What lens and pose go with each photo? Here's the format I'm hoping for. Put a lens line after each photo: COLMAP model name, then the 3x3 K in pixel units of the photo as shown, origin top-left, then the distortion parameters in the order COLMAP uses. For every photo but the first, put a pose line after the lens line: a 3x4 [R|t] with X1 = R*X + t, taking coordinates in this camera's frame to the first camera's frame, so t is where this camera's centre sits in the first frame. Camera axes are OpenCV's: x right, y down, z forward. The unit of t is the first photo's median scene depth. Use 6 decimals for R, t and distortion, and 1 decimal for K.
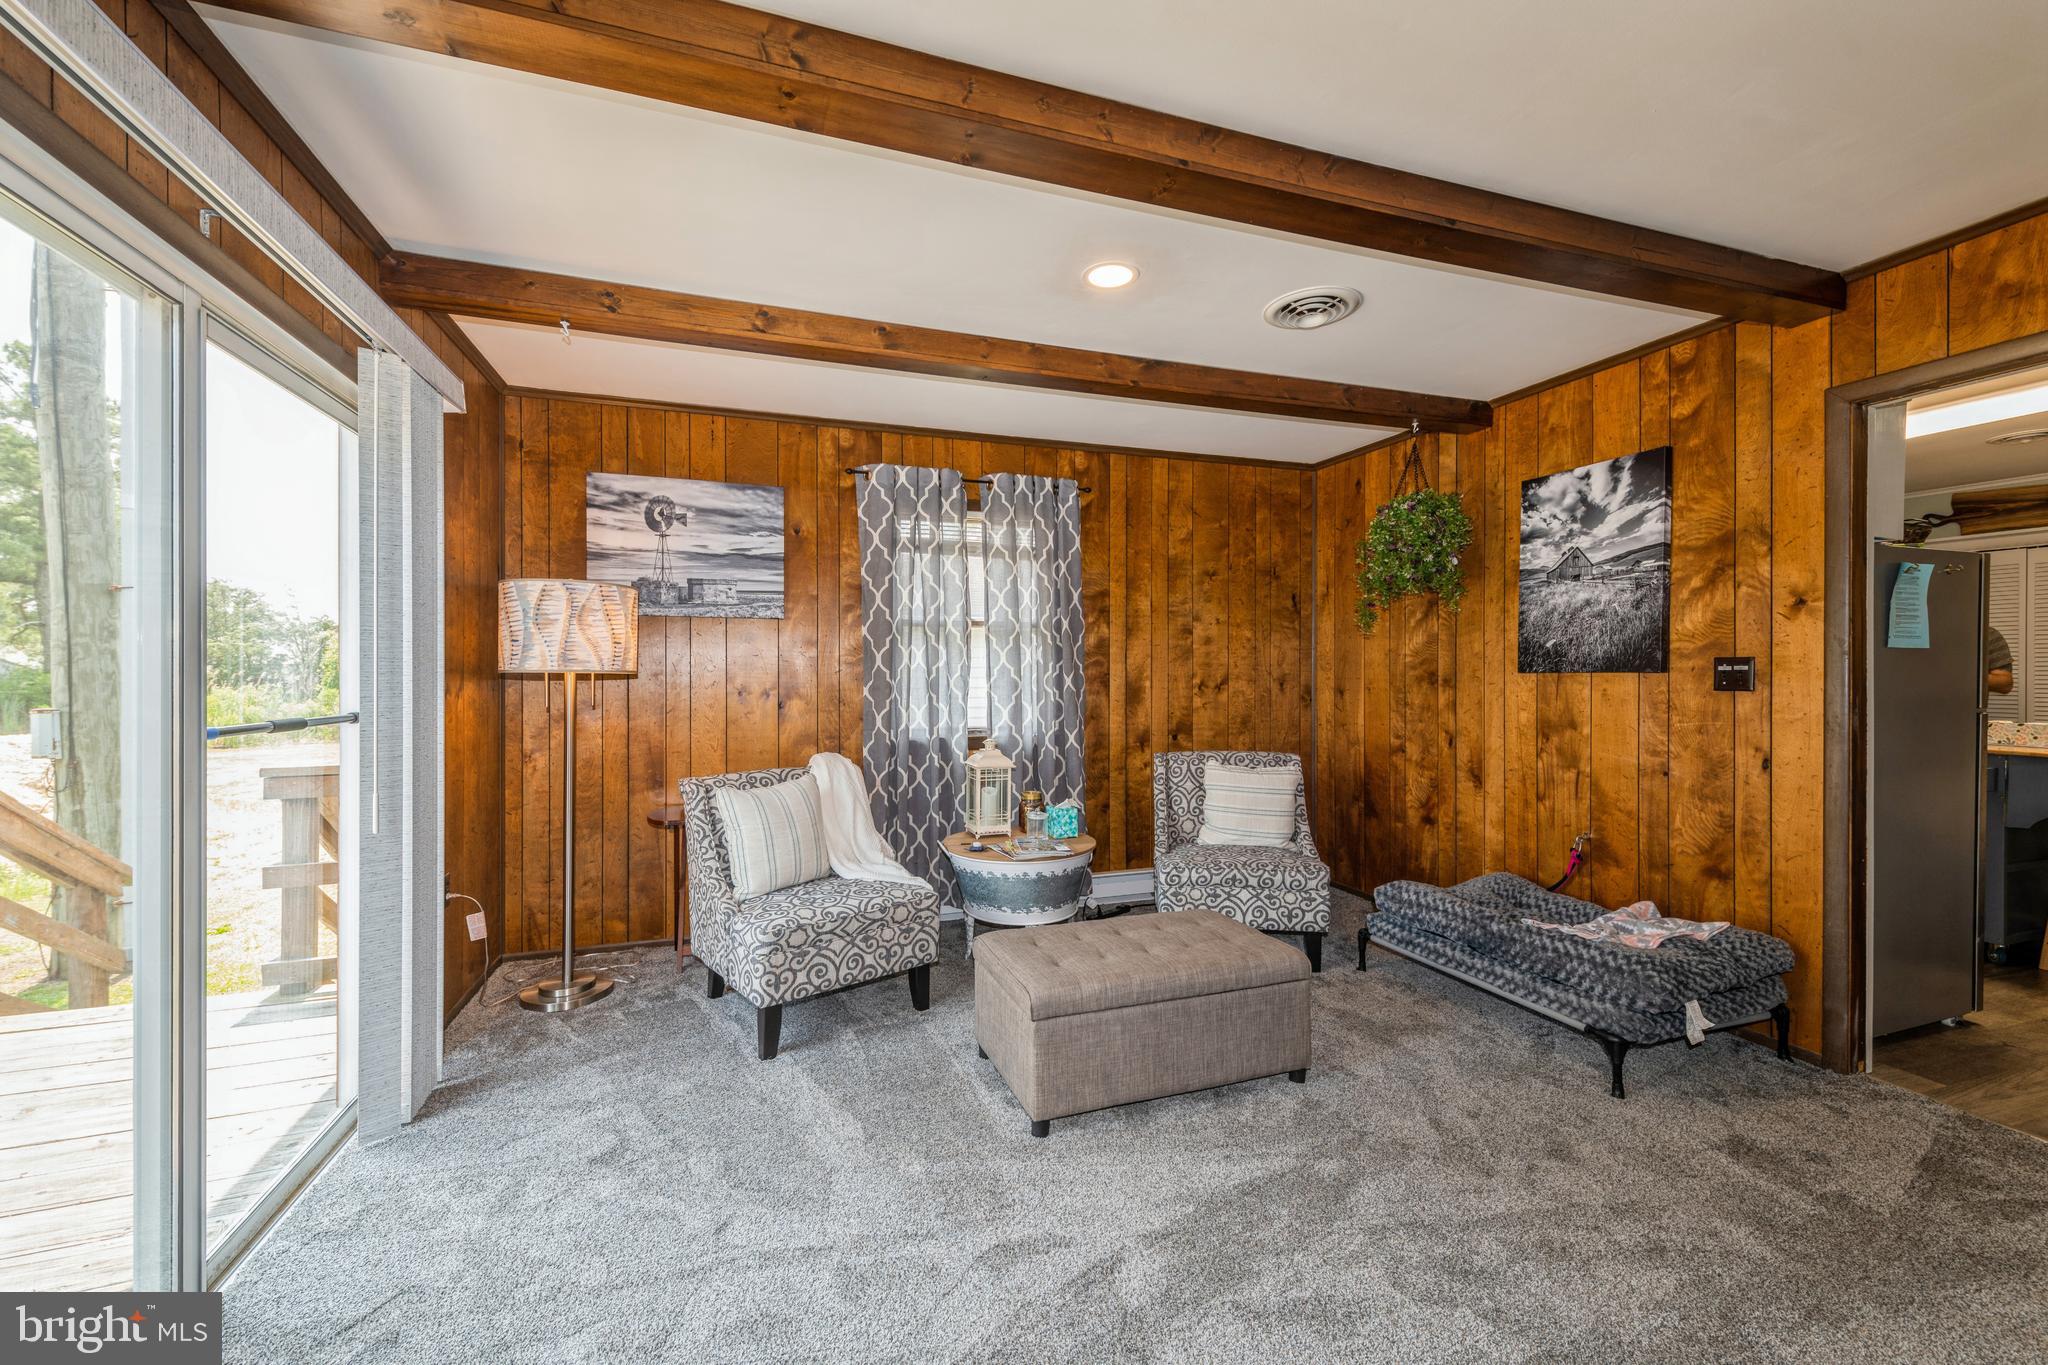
lens RADIAL K [[809.8, 0, 1027.2], [0, 809.8, 680.5], [0, 0, 1]] dist [0.013753, -0.003948]
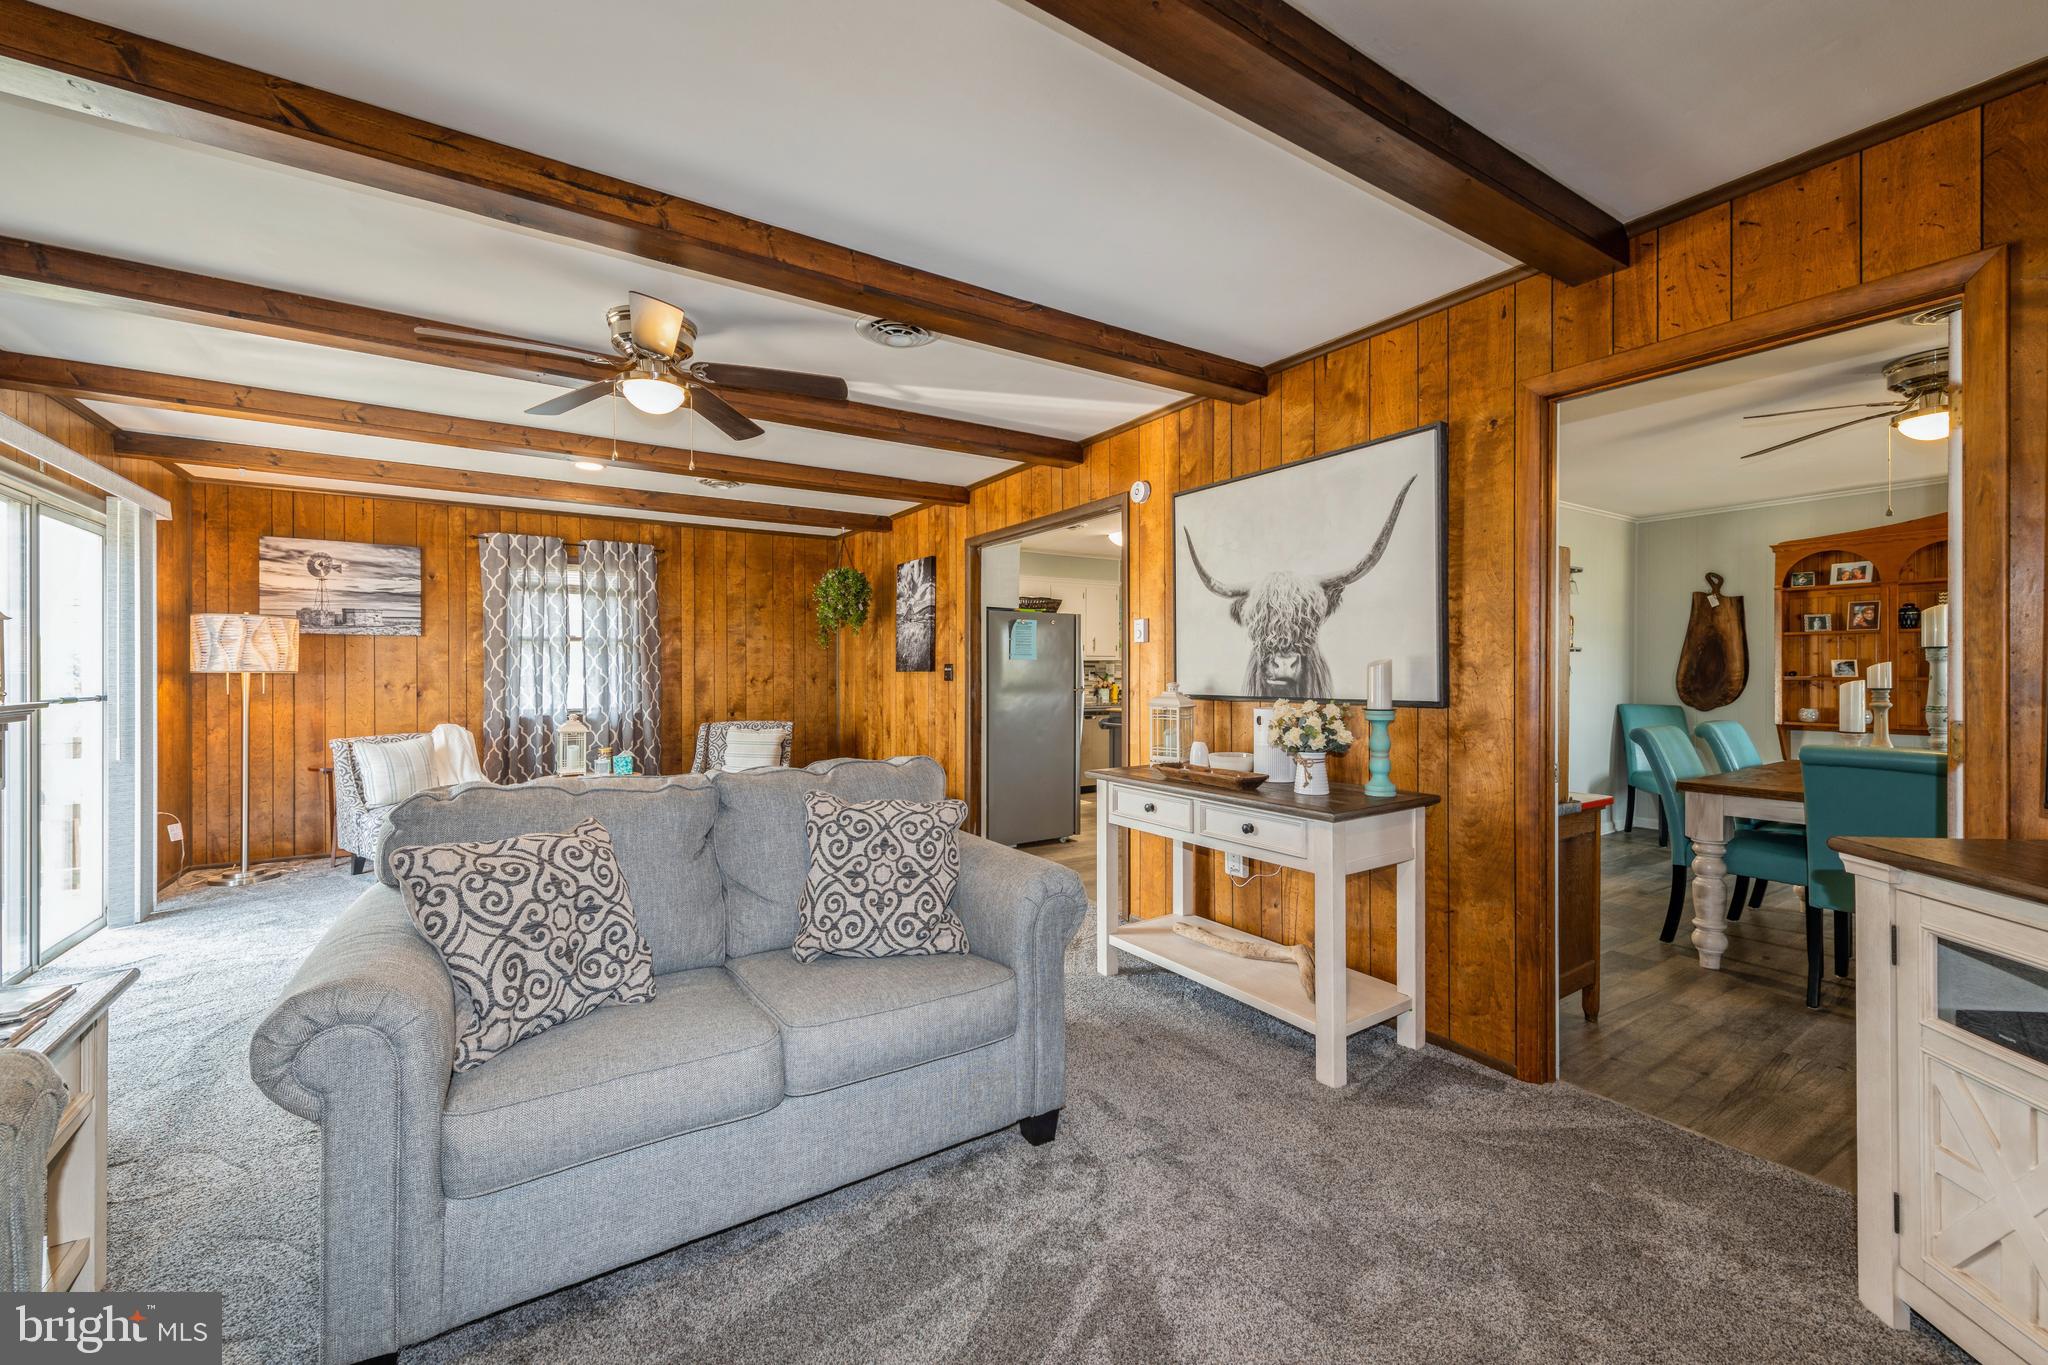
lens RADIAL K [[809.8, 0, 1028.5], [0, 809.8, 676.8], [0, 0, 1]] dist [0.013753, -0.003948]
pose [[0.968575, -0.002843, 0.248707, 0.416955], [0.003175, 0.999995, -0.000936, 0.003810], [-0.248702, 0.001696, 0.968578, -0.740890]]
